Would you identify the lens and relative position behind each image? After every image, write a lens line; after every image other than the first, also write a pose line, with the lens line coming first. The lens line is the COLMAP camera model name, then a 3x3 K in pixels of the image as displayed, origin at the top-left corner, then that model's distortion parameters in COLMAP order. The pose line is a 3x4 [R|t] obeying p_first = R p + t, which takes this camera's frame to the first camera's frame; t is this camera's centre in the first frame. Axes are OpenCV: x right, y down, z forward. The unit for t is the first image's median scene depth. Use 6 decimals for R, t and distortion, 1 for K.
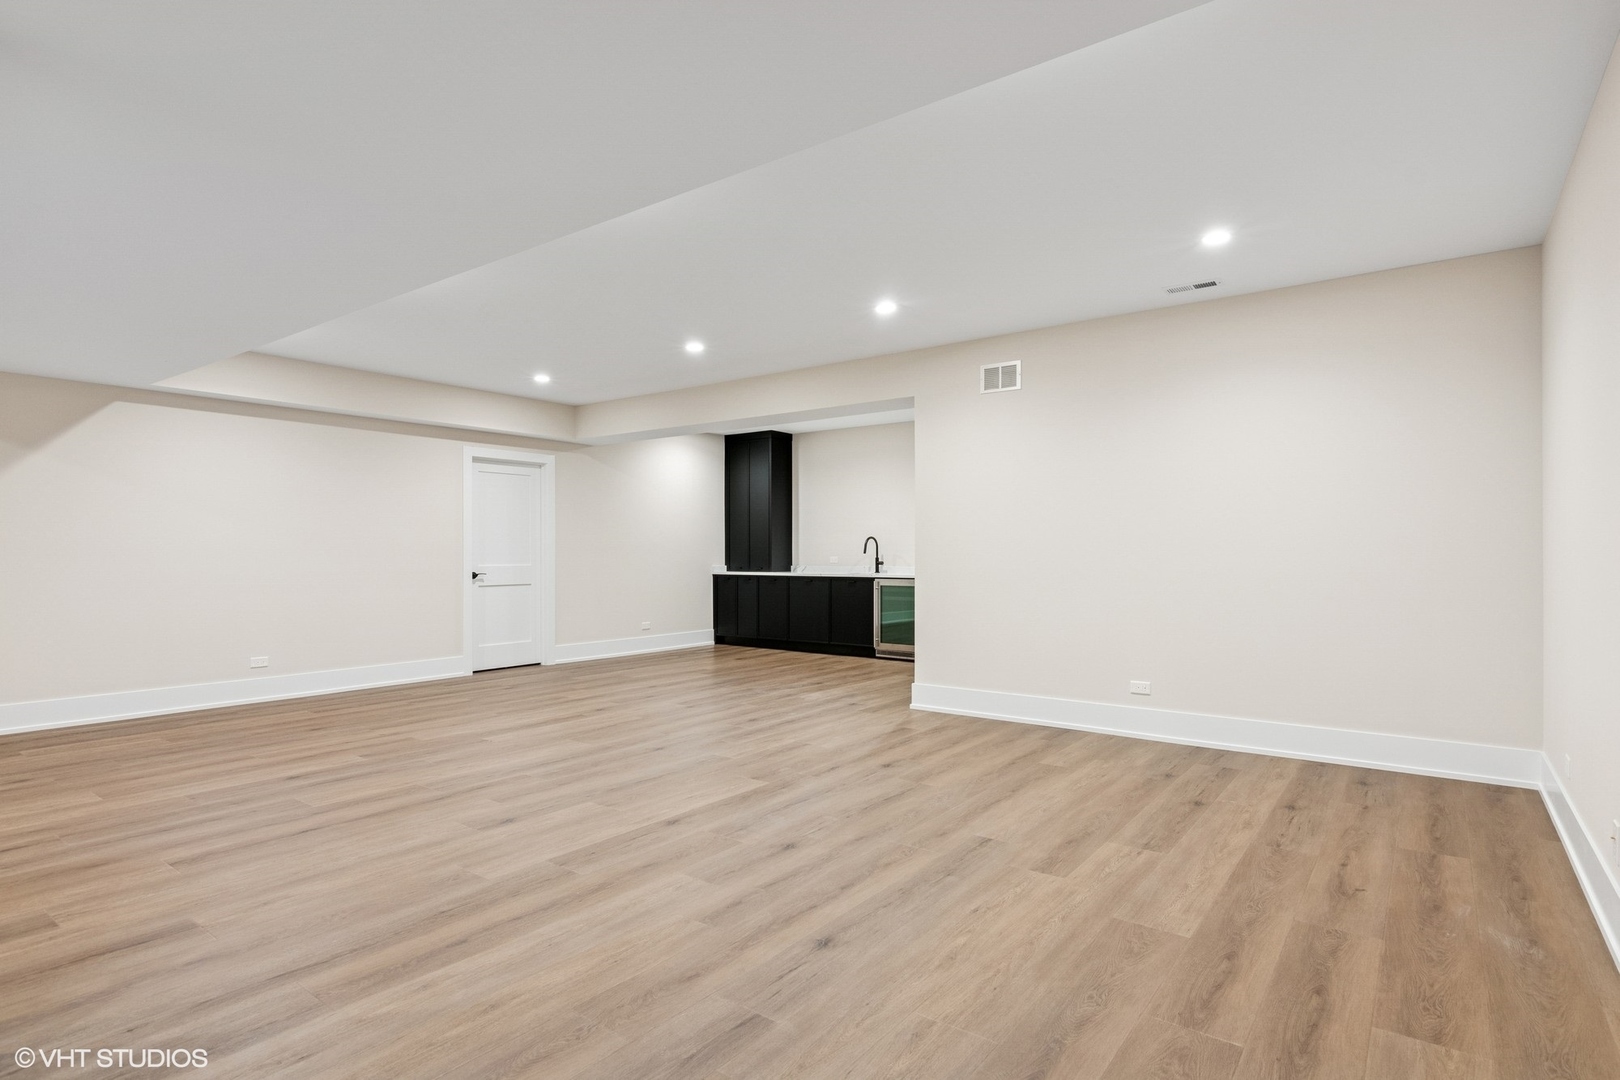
lens RADIAL K [[813.5, 0, 810.0], [0, 813.5, 540.0], [0, 0, 1]] dist [-0.029247, 0.001188]
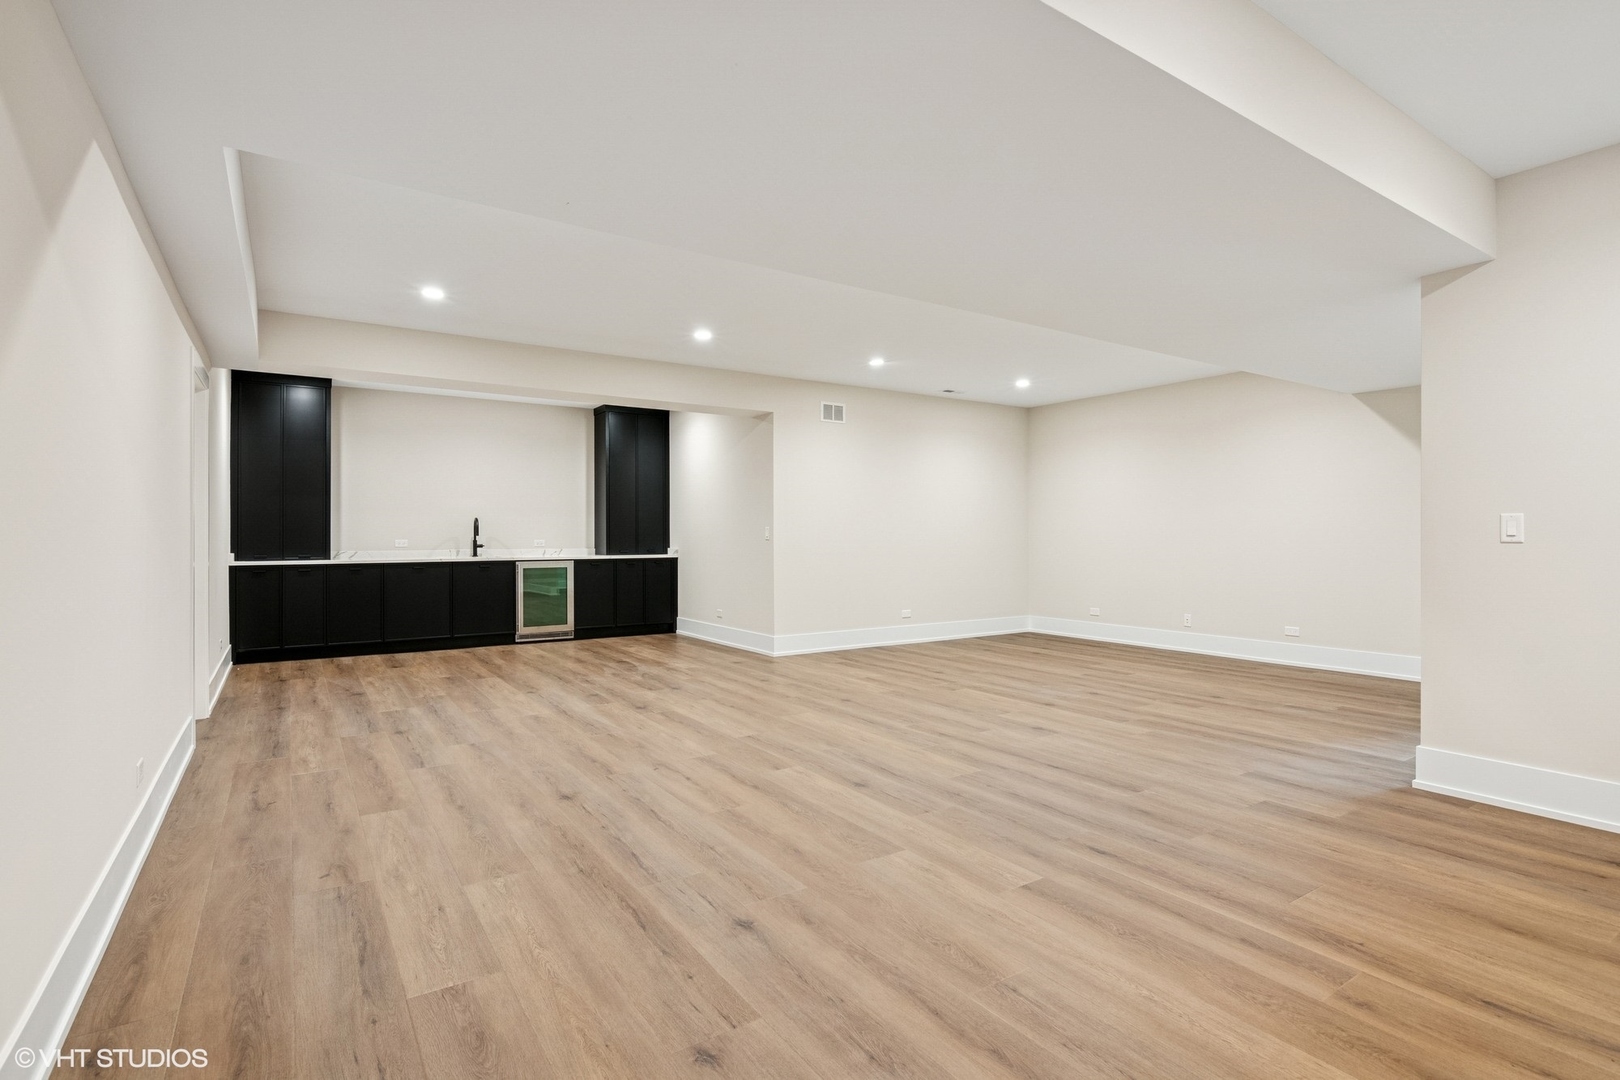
lens RADIAL K [[803.2, 0, 807.7], [0, 803.2, 533.5], [0, 0, 1]] dist [-0.003870, -0.002117]
pose [[0.368523, -0.001684, 0.929617, -0.932097], [-0.014881, 0.999860, 0.007711, 0.001458], [-0.929500, -0.016675, 0.368446, 0.442876]]
